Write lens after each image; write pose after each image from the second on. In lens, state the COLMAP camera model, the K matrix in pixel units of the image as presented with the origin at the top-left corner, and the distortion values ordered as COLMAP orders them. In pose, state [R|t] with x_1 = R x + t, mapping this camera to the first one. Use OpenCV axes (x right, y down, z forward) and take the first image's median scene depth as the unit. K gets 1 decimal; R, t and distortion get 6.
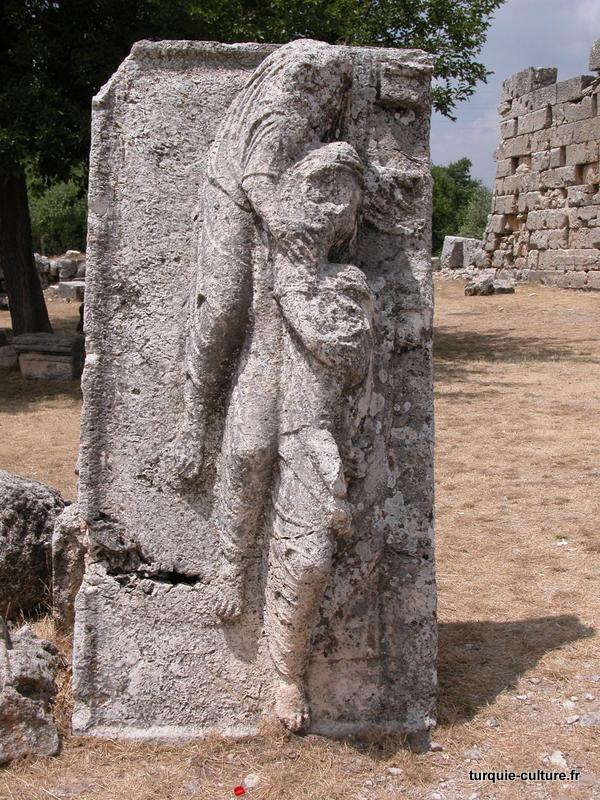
lens RADIAL K [[1150.7, 0, 299.1], [0, 1150.7, 397.0], [0, 0, 1]] dist [-0.021749, 0.000000]
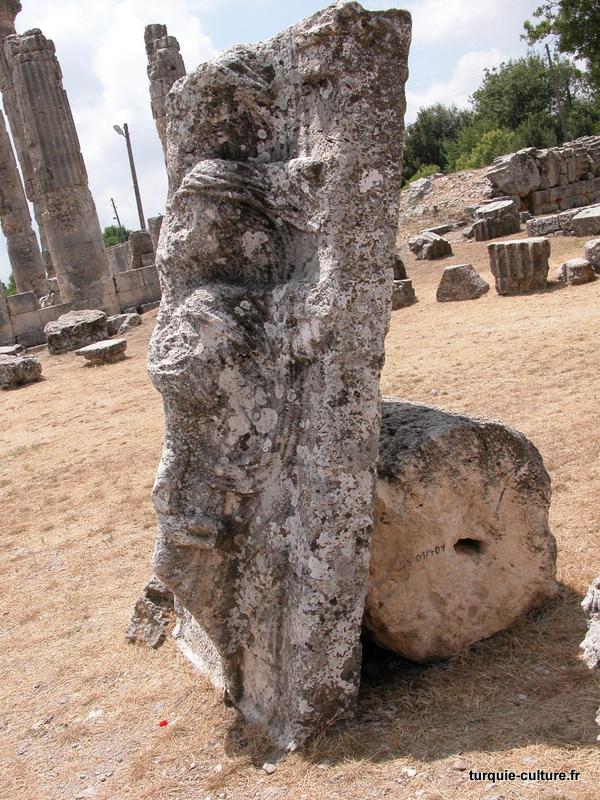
lens RADIAL K [[996.5, 0, 300.1], [0, 996.5, 403.4], [0, 0, 1]] dist [-0.075676, 0.000000]
pose [[0.310005, 0.109401, -0.944420, 0.875750], [0.093352, 0.985055, 0.144751, -0.129062], [0.946141, -0.133037, 0.295159, 0.781940]]
